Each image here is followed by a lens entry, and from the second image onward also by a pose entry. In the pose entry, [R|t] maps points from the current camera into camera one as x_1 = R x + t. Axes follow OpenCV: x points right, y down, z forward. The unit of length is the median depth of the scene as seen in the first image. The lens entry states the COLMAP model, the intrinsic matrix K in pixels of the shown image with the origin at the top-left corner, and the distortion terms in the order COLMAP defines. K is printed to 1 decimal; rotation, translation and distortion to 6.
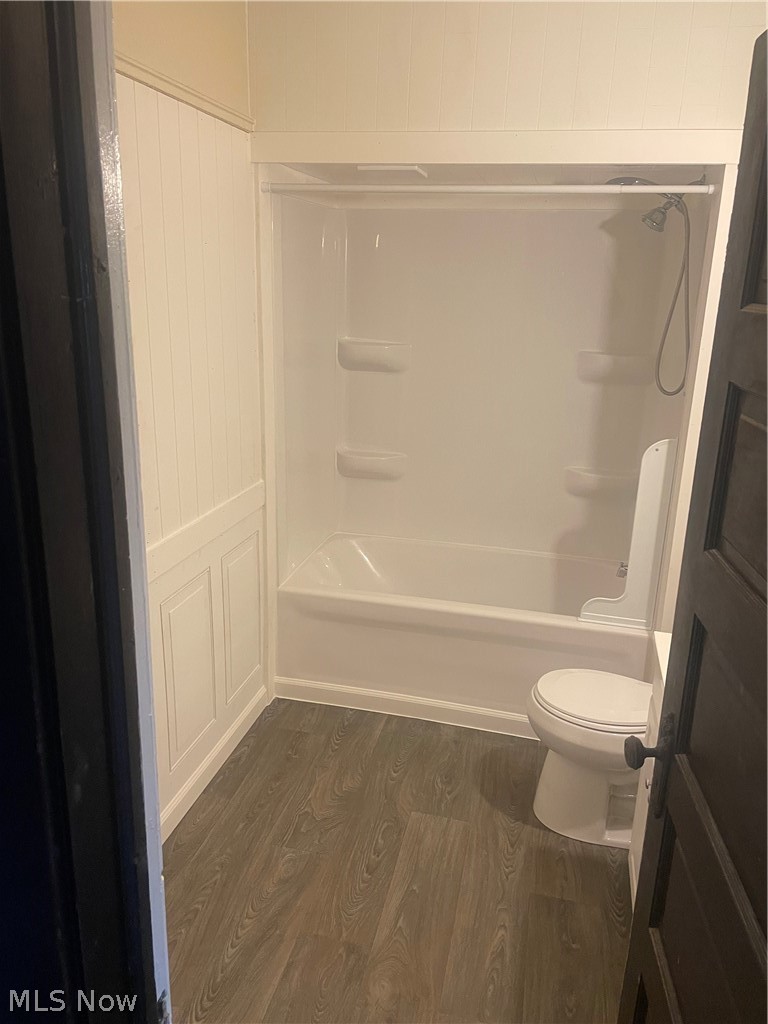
lens RADIAL K [[767.3, 0, 384.7], [0, 767.3, 512.3], [0, 0, 1]] dist [0.037099, -0.000116]
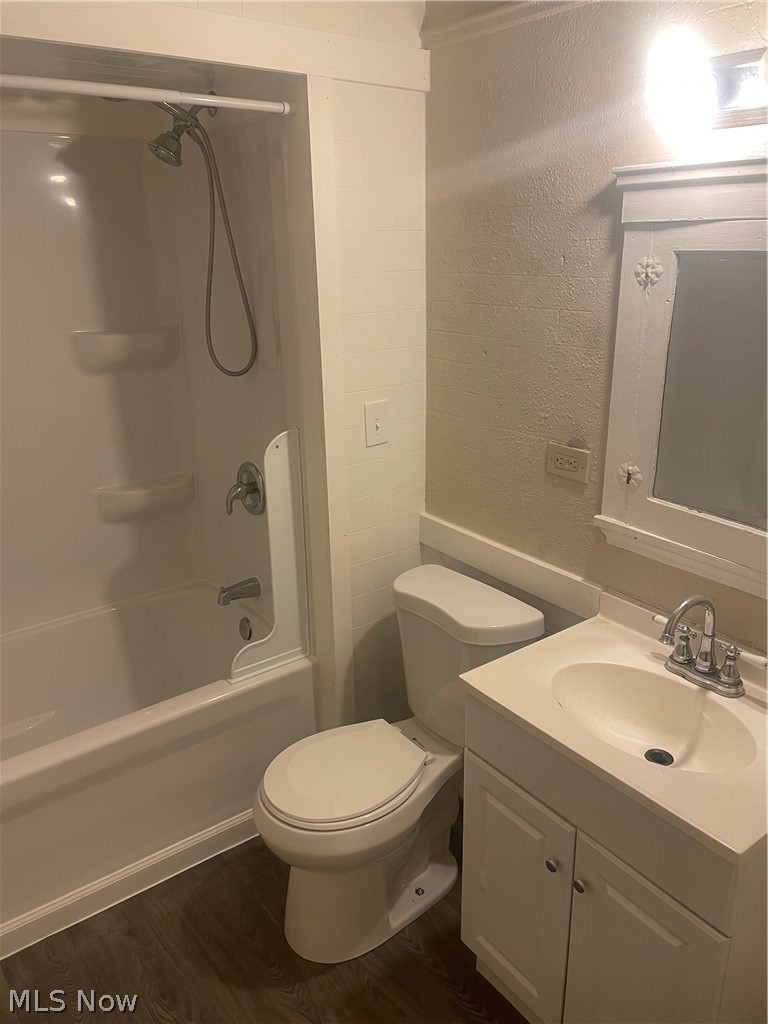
lens RADIAL K [[767.3, 0, 386.9], [0, 767.3, 507.6], [0, 0, 1]] dist [0.037099, -0.000116]
pose [[0.632545, -0.291026, 0.717768, -0.155417], [0.255028, 0.953304, 0.161779, -0.115486], [-0.731333, 0.080718, 0.677228, 0.369585]]
